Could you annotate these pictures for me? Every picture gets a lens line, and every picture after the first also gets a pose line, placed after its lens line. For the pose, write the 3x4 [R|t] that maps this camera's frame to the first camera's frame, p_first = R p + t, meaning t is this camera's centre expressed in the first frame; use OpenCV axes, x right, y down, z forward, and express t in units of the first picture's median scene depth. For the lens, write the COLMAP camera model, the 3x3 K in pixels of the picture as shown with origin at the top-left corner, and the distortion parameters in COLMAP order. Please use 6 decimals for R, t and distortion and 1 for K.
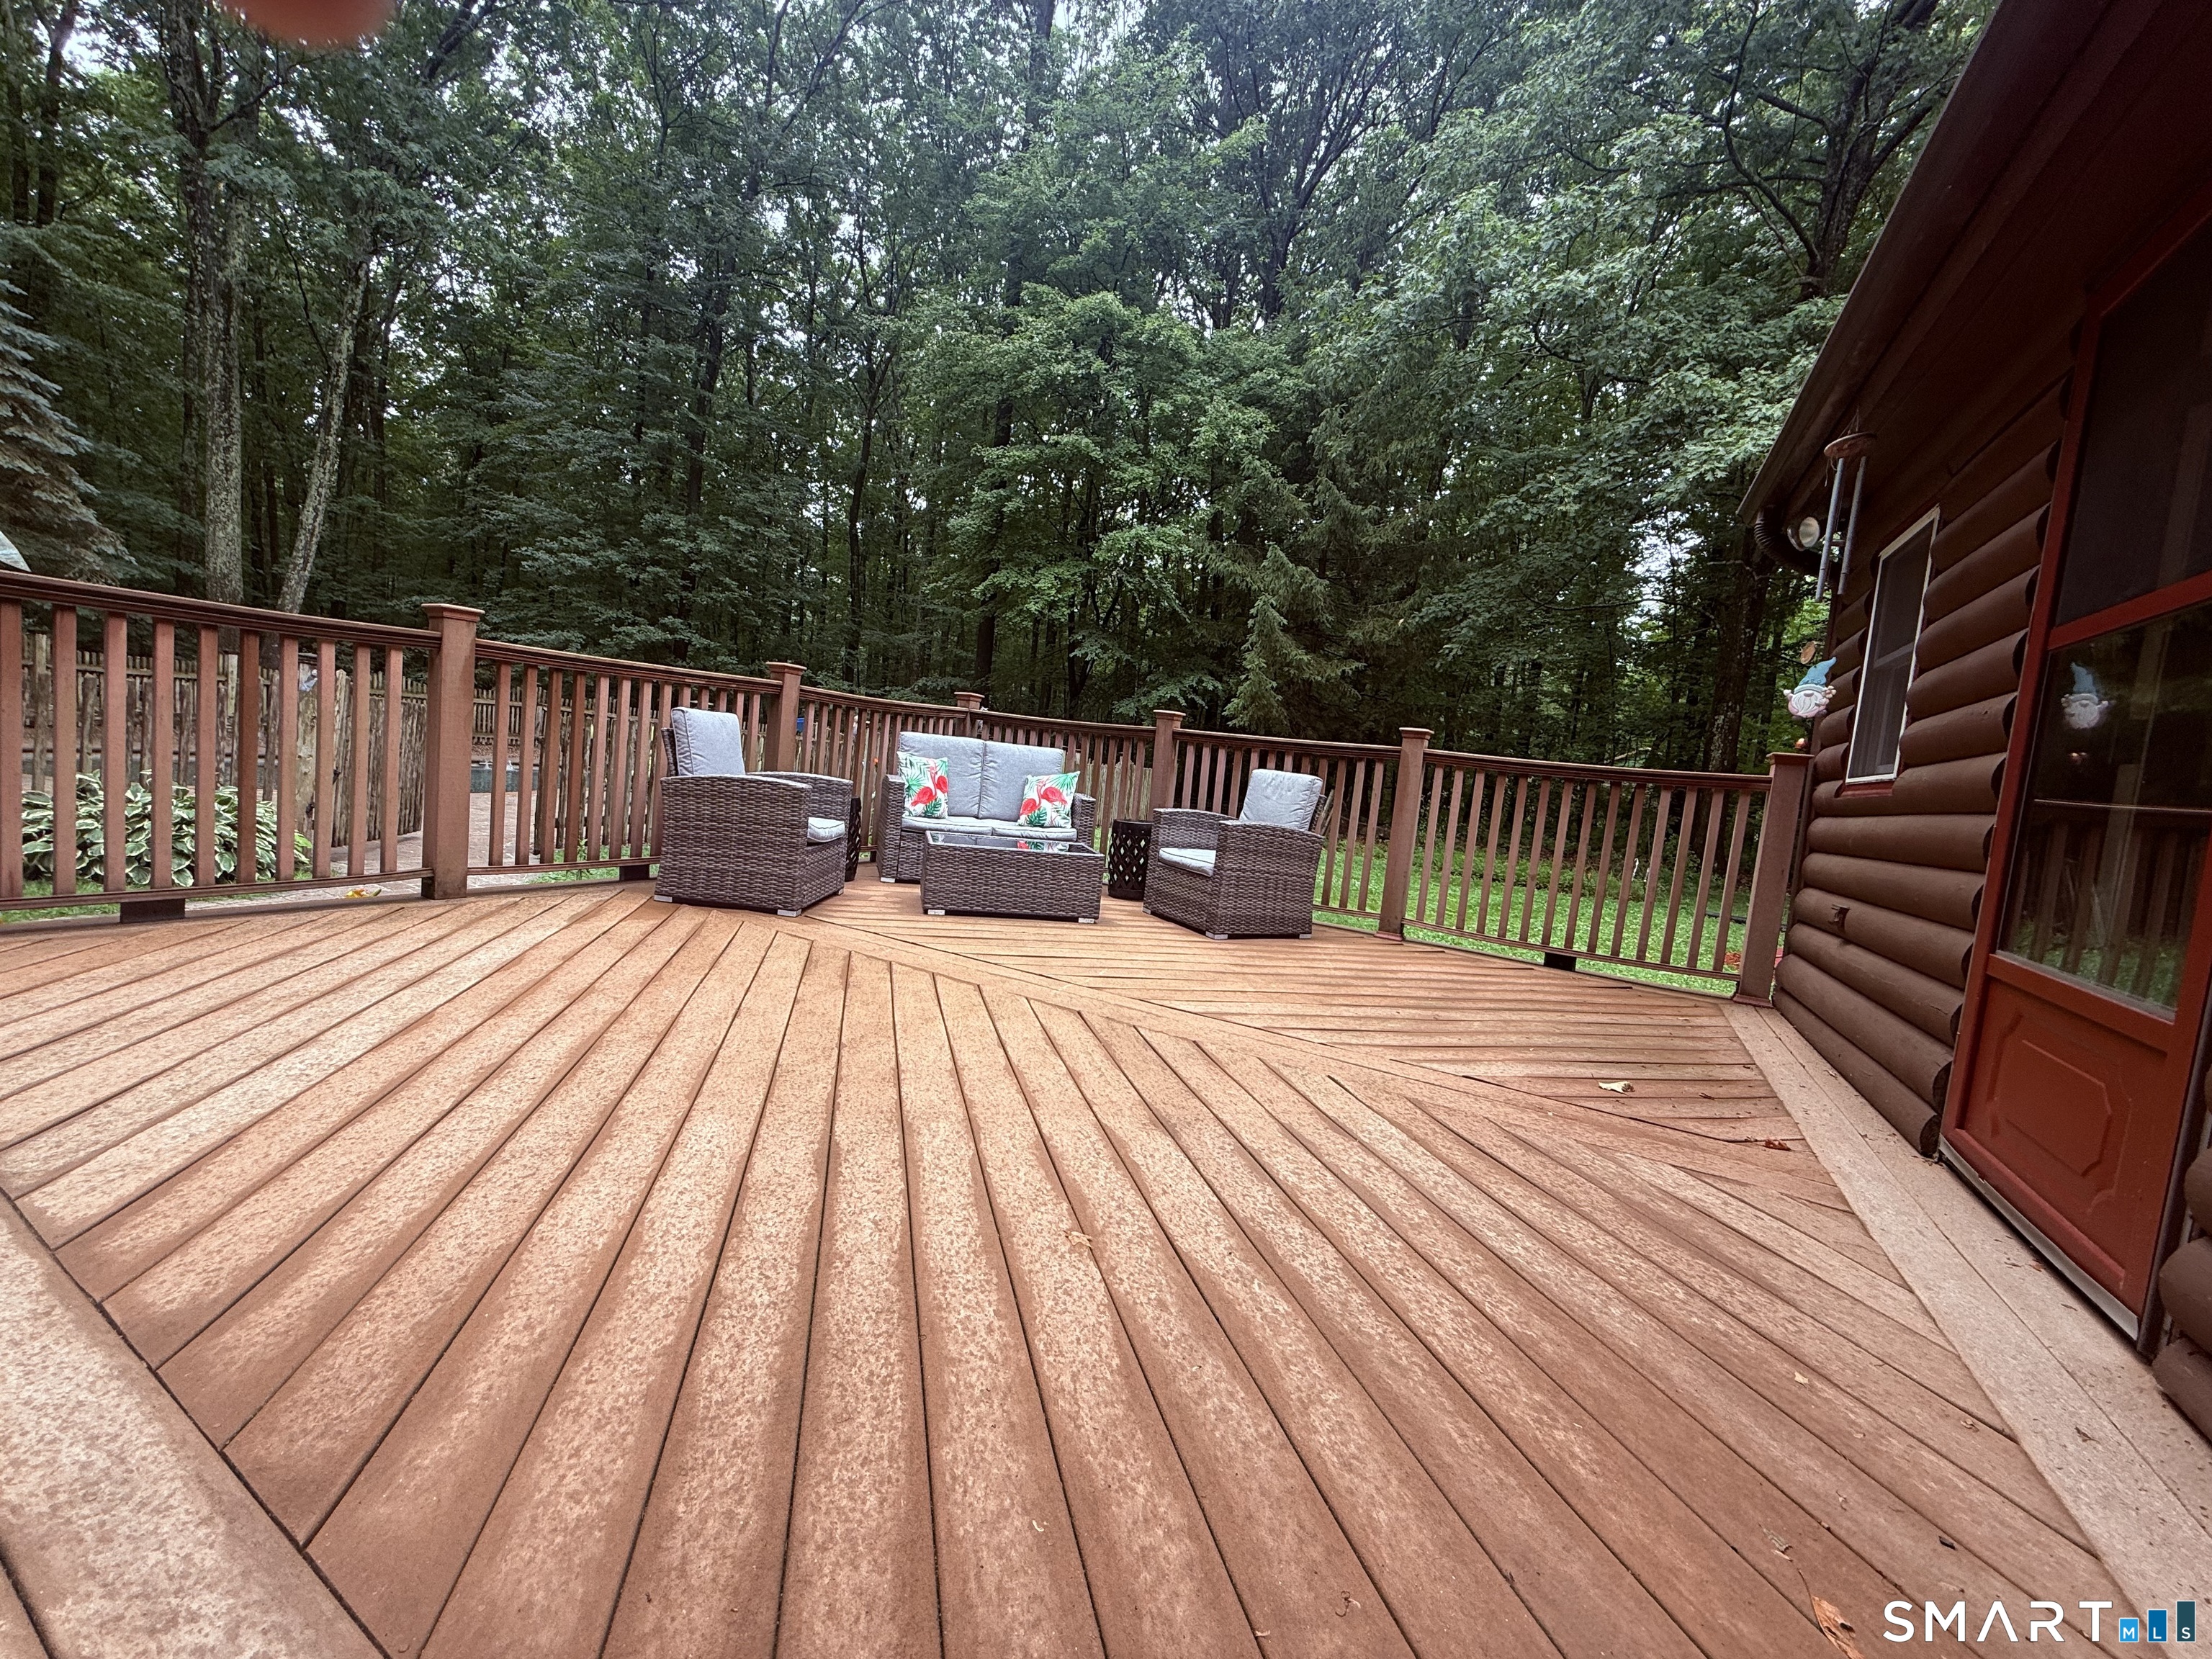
lens RADIAL K [[900.9, 0, 1093.4], [0, 900.9, 856.7], [0, 0, 1]] dist [-0.030622, 0.000024]
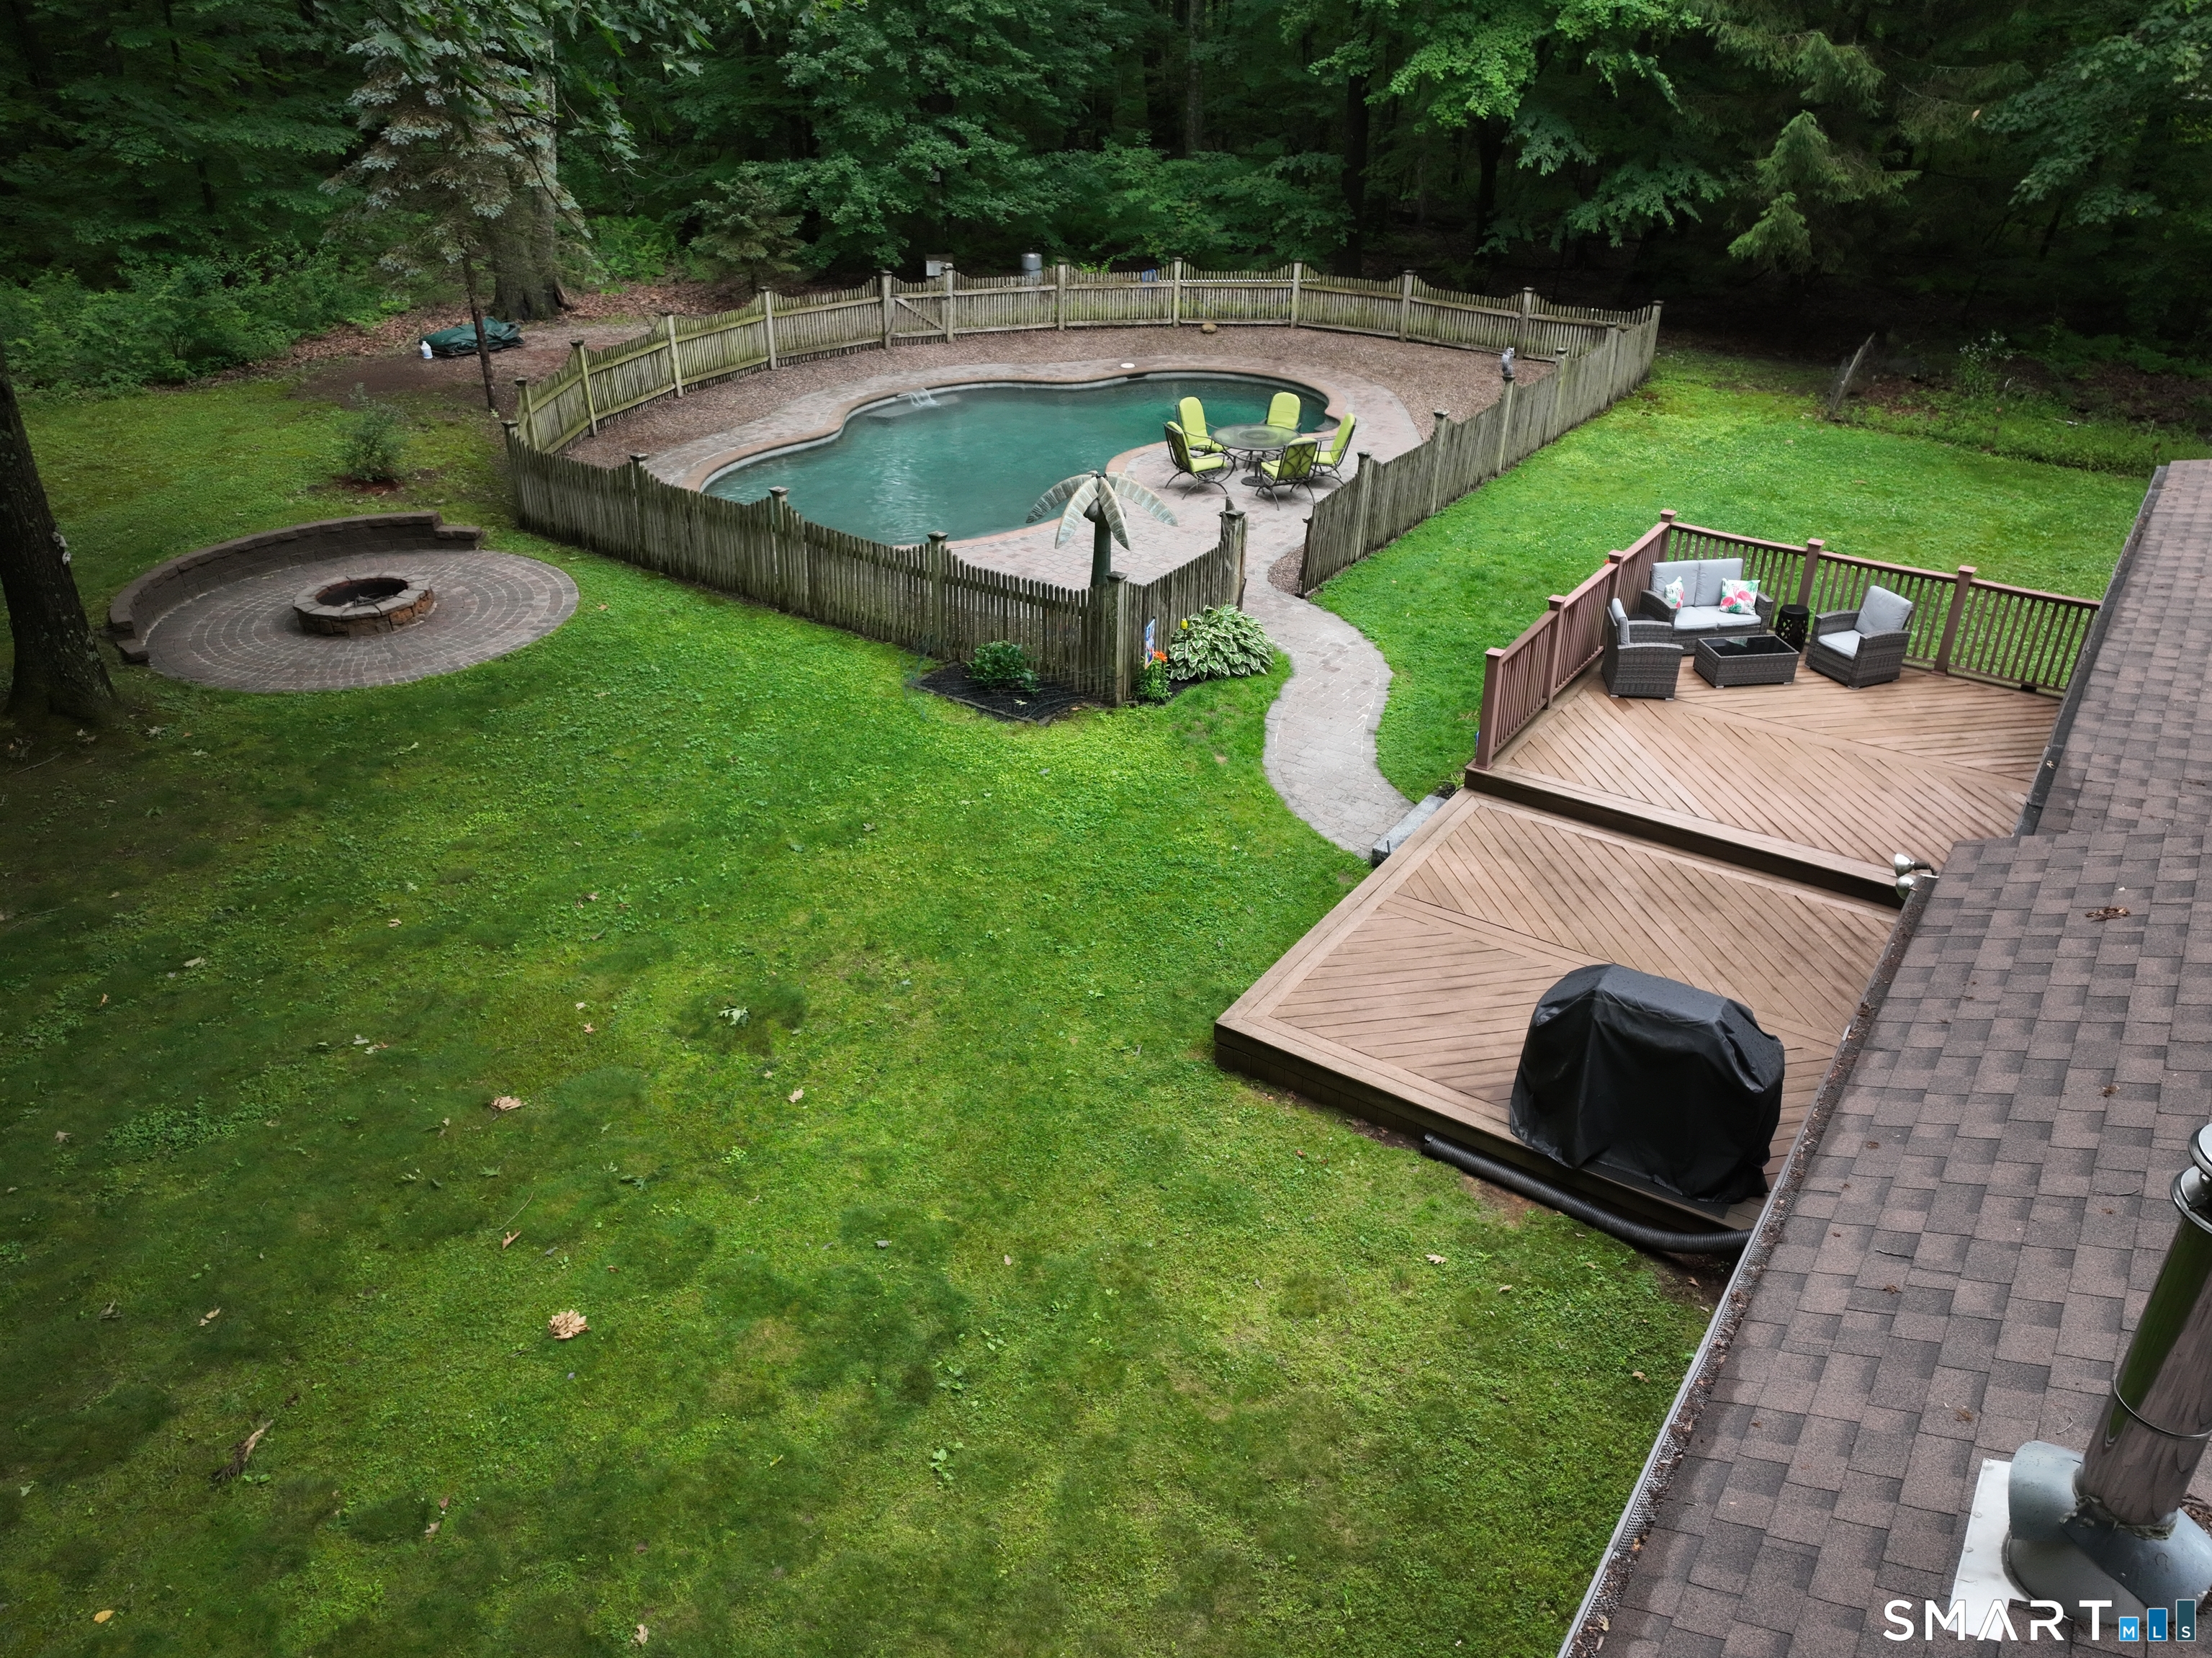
lens RADIAL K [[1629.2, 0, 1106.0], [0, 1629.2, 829.0], [0, 0, 1]] dist [0.027261, 0.002946]
pose [[0.990746, -0.046394, -0.127550, -0.310617], [0.090136, 0.927510, 0.362768, -0.318738], [0.101474, -0.370908, 0.923109, -0.788152]]
